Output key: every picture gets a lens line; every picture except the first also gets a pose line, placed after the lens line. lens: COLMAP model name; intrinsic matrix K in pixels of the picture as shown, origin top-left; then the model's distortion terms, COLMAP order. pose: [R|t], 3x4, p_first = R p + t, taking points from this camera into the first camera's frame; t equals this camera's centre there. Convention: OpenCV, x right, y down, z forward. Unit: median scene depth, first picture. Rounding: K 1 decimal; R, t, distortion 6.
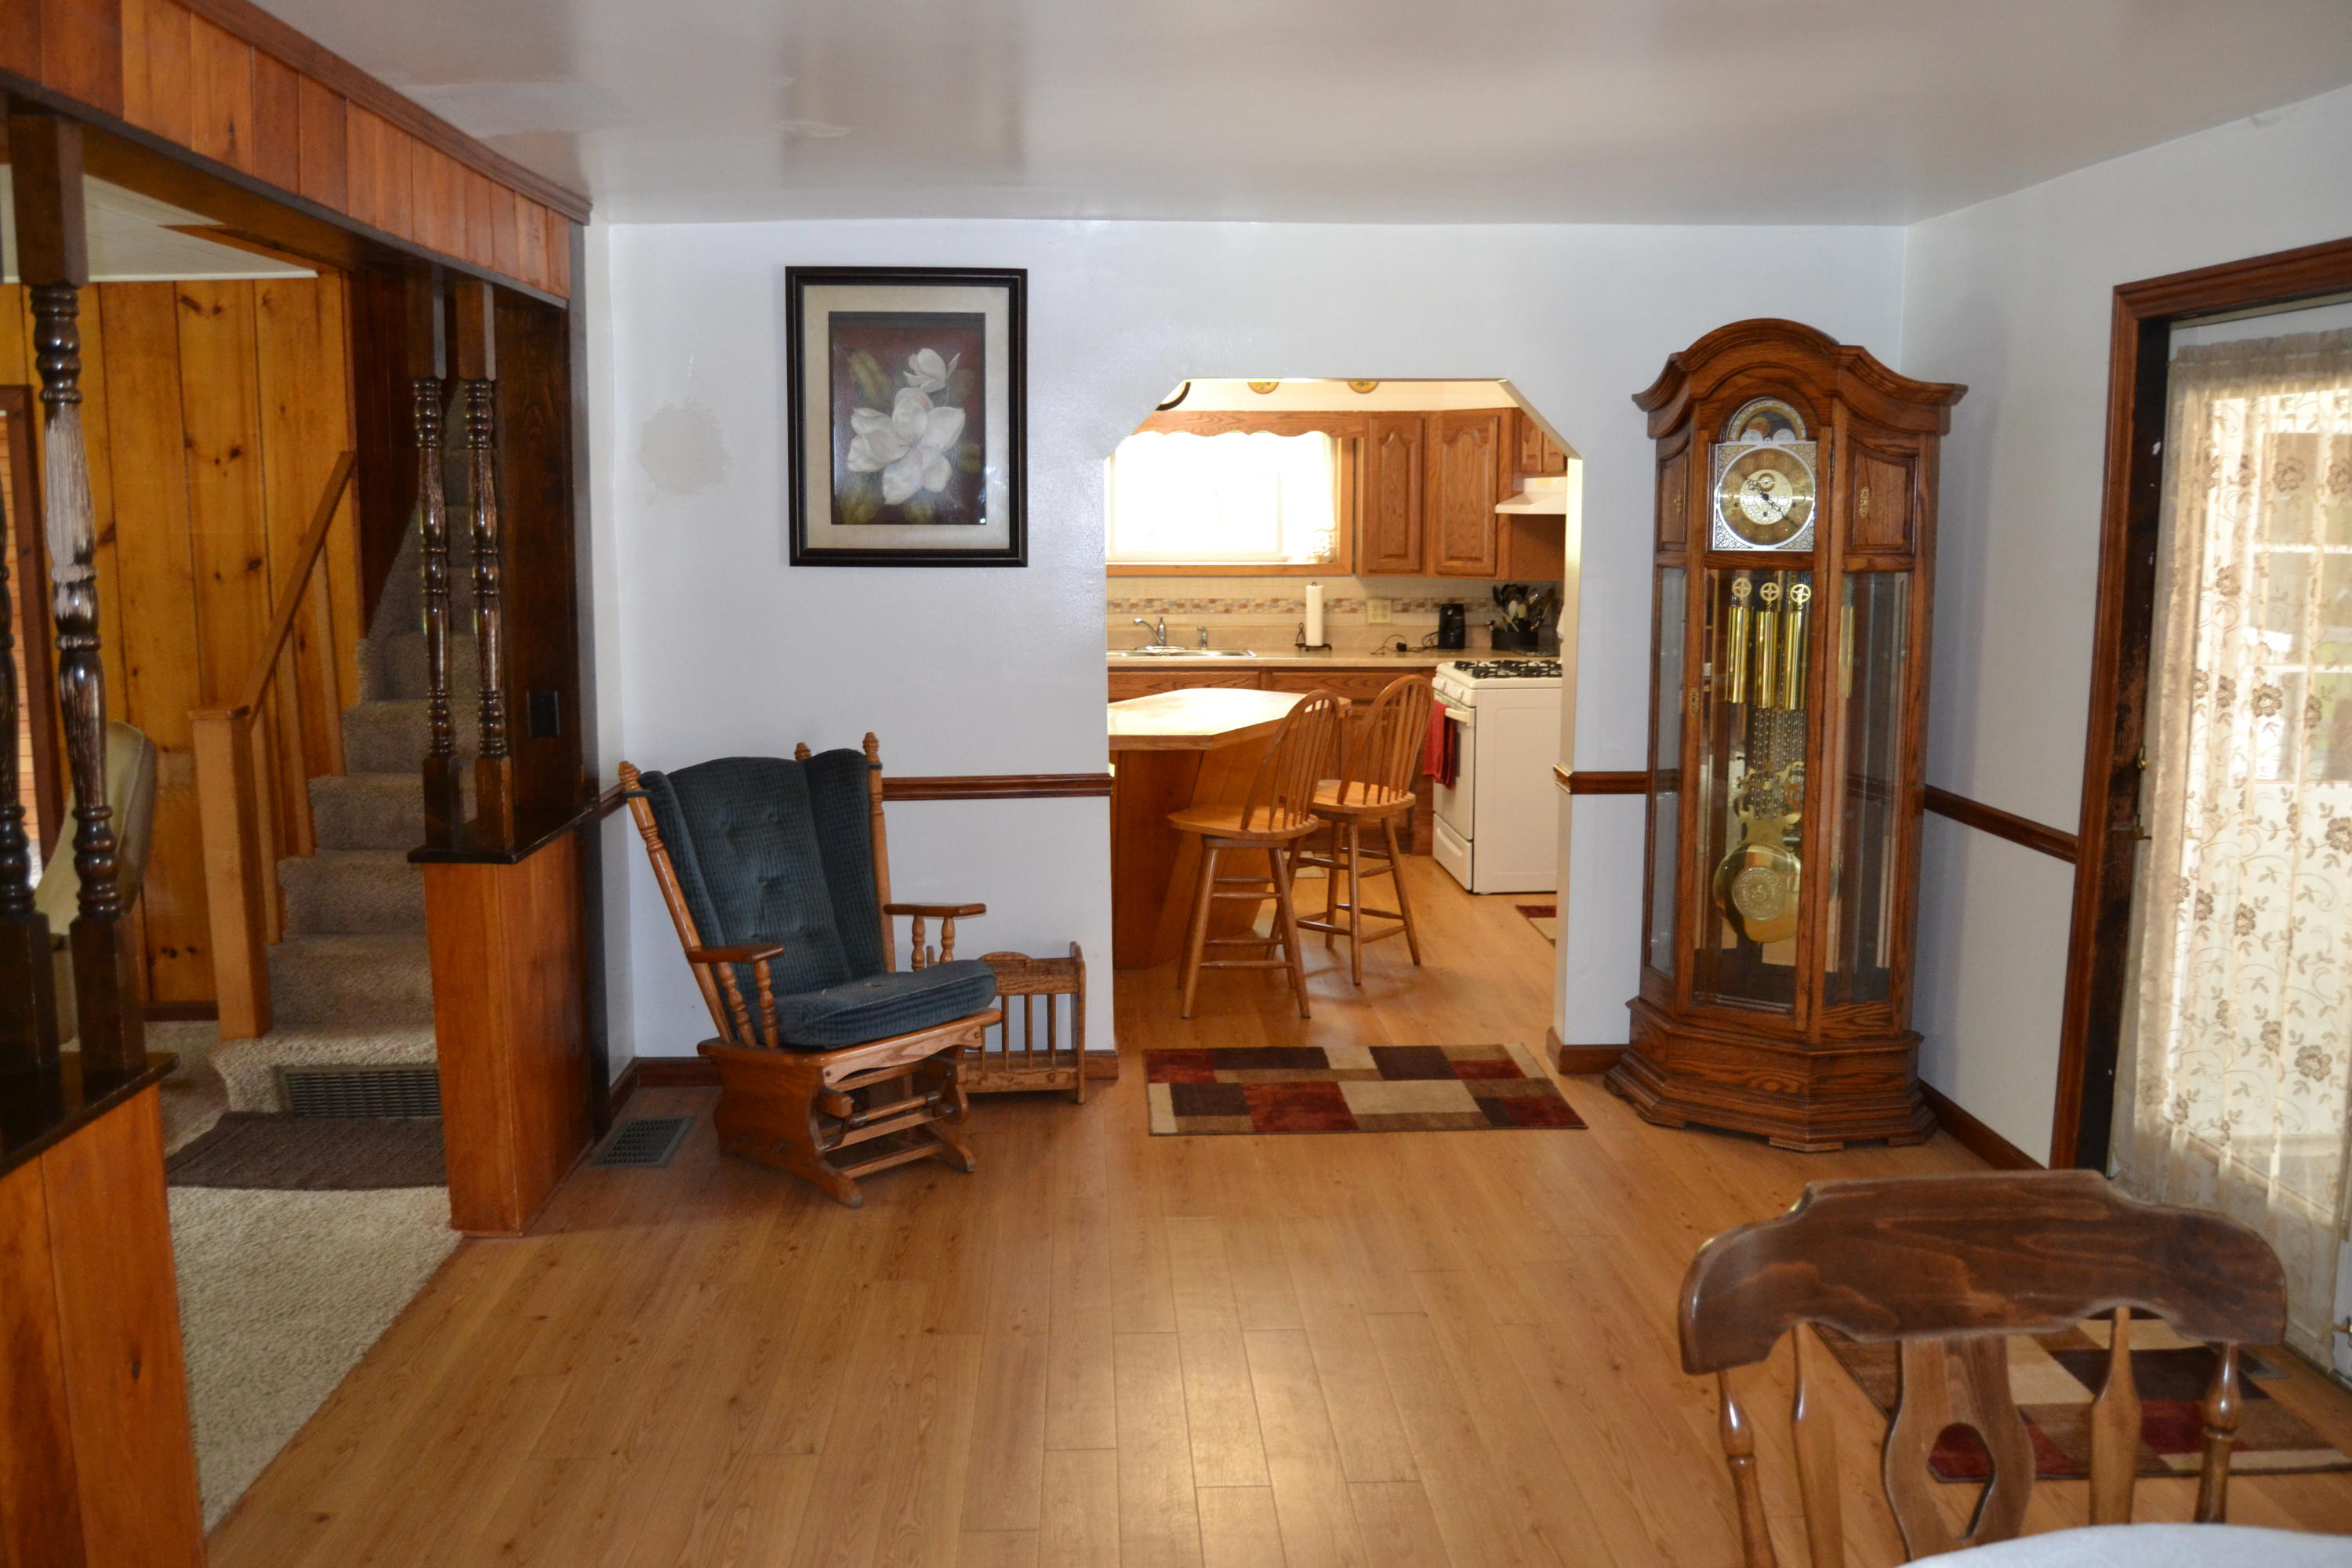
lens RADIAL K [[1855.5, 0, 1176.0], [0, 1855.5, 784.0], [0, 0, 1]] dist [-0.098193, 0.037190]
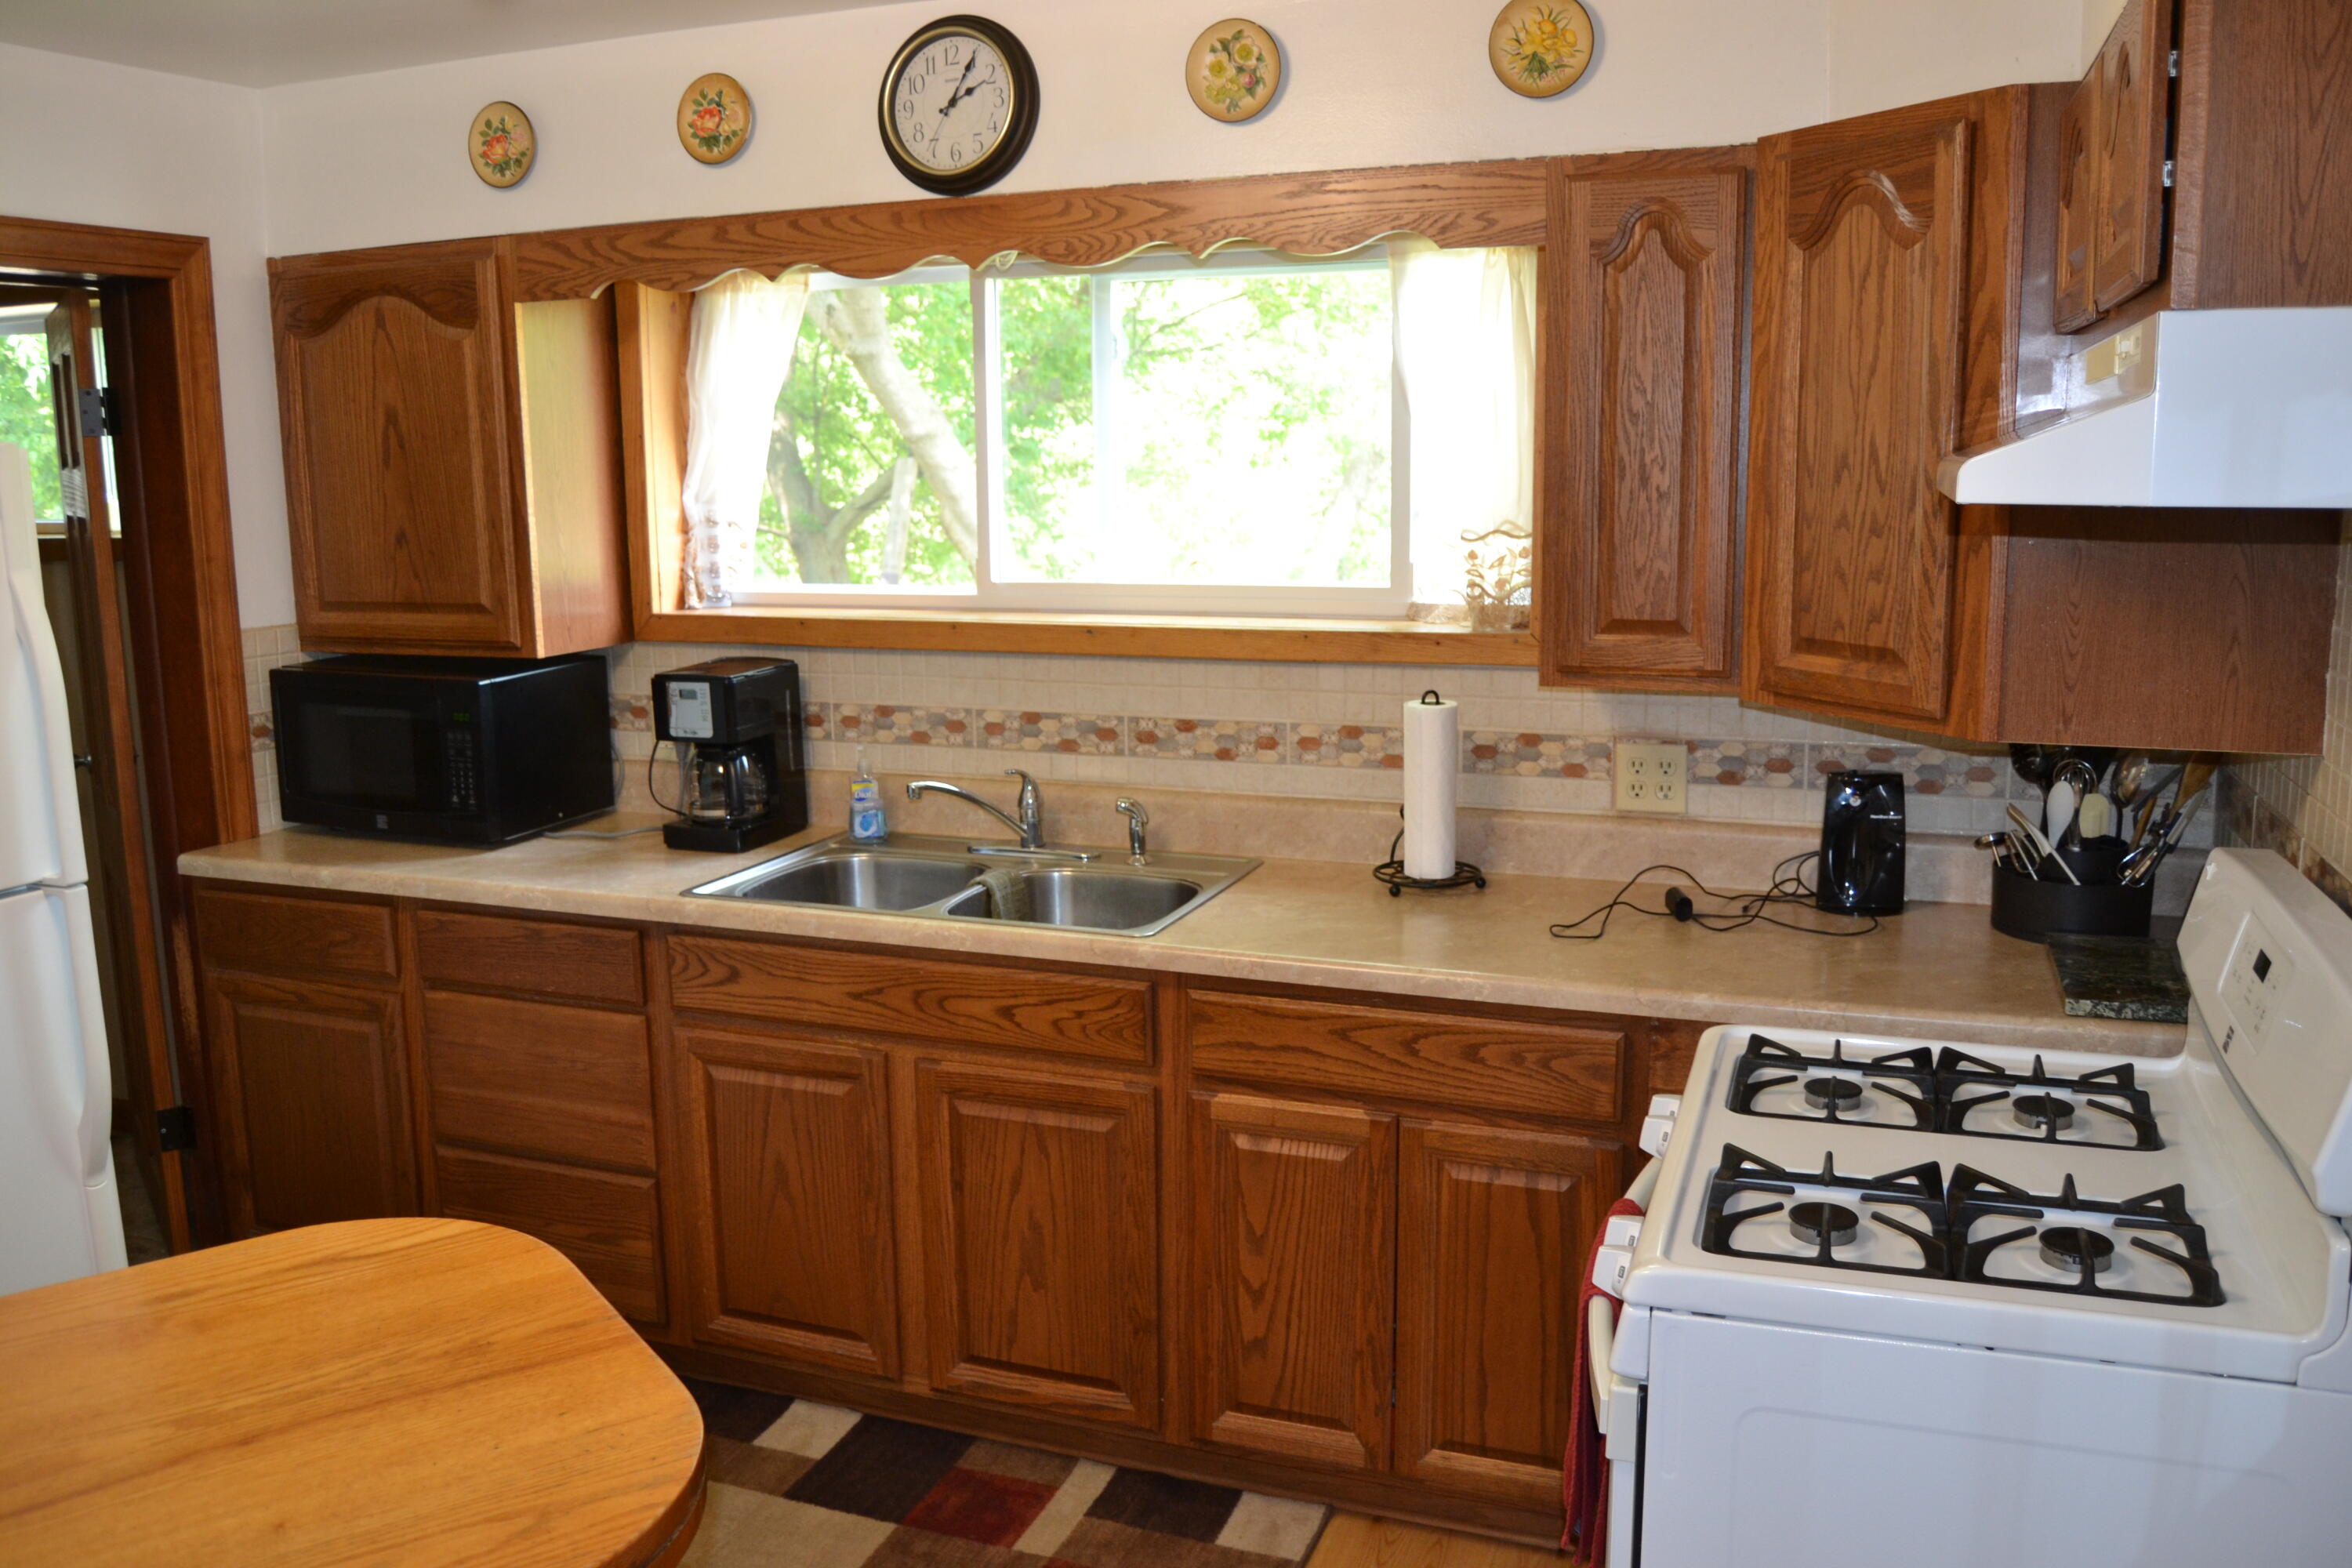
lens RADIAL K [[1855.5, 0, 1176.0], [0, 1855.5, 784.0], [0, 0, 1]] dist [-0.098193, 0.037190]
pose [[0.916712, 0.059745, -0.395056, 0.166462], [-0.048727, 0.998094, 0.037876, -0.102479], [0.396566, -0.015471, 0.917876, 0.671328]]
